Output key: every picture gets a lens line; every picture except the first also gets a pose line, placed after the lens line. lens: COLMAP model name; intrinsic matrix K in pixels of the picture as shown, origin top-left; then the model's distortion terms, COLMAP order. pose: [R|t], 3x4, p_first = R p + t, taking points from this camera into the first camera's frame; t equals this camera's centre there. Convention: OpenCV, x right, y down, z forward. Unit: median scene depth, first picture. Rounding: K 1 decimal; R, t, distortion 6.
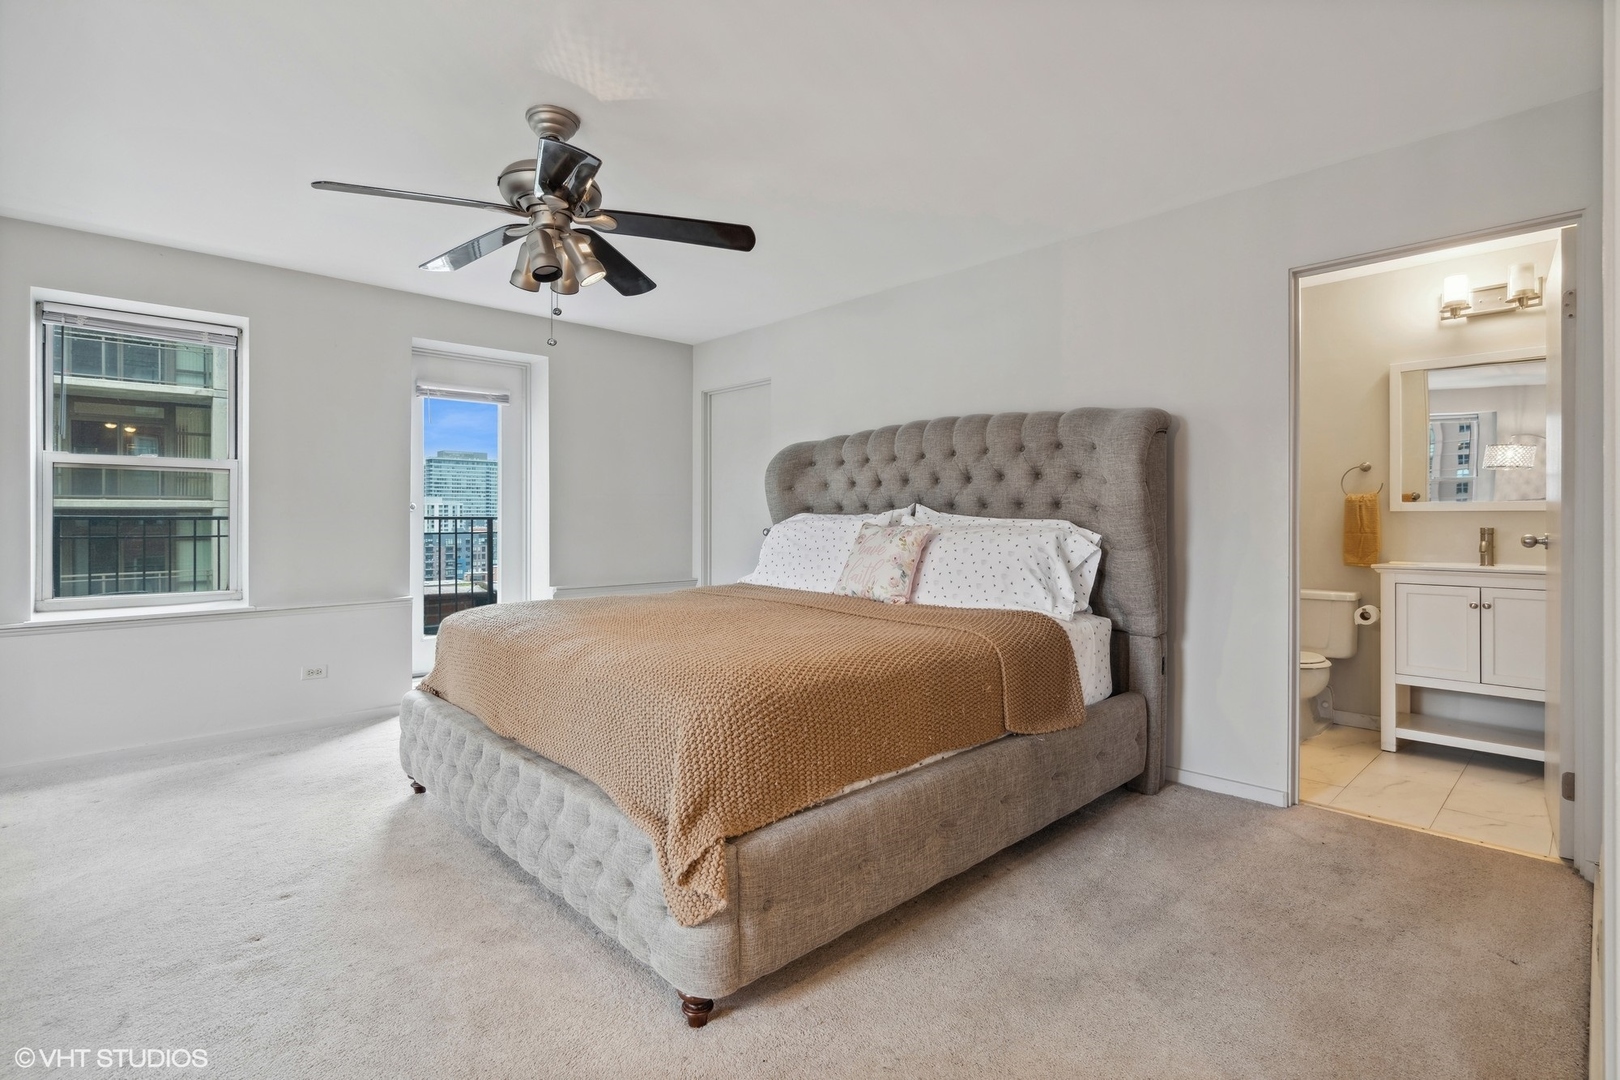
lens RADIAL K [[749.2, 0, 802.3], [0, 749.2, 527.5], [0, 0, 1]] dist [0.001377, 0.000504]
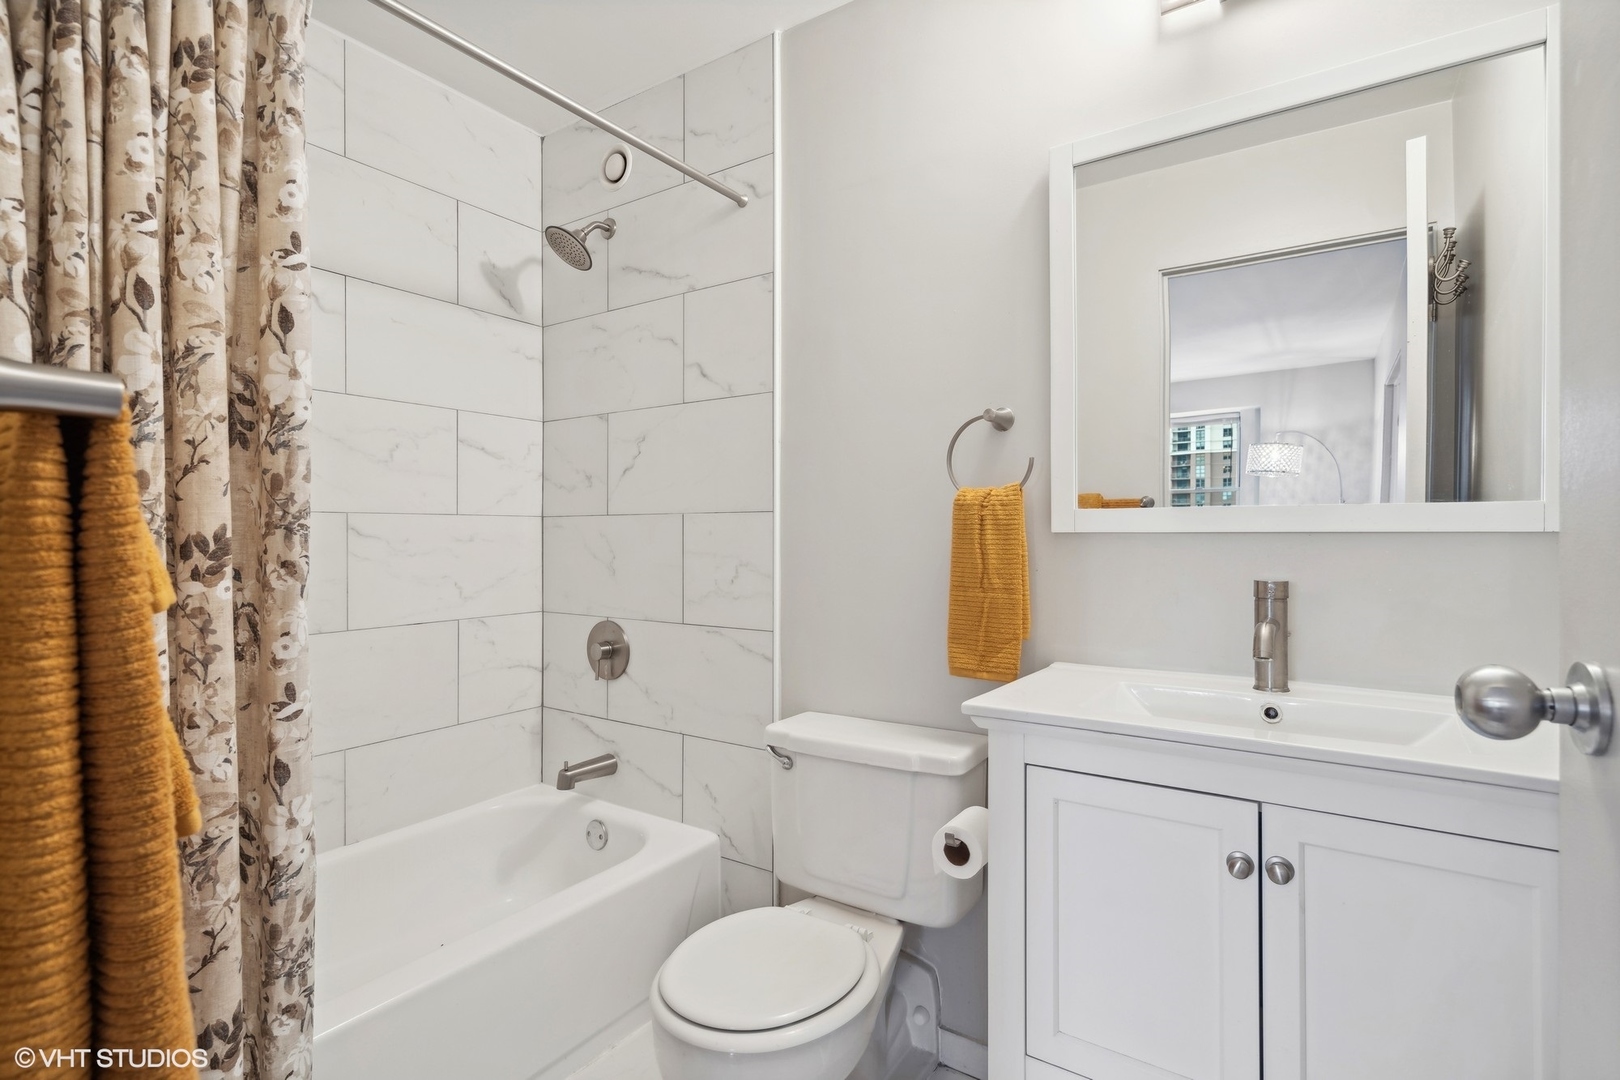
lens RADIAL K [[749.2, 0, 814.5], [0, 749.2, 543.1], [0, 0, 1]] dist [0.001377, 0.000504]
pose [[0.976196, -0.002235, 0.216878, 0.582874], [0.002632, 0.999995, -0.001542, -0.015890], [-0.216874, 0.002076, 0.976197, 0.652829]]
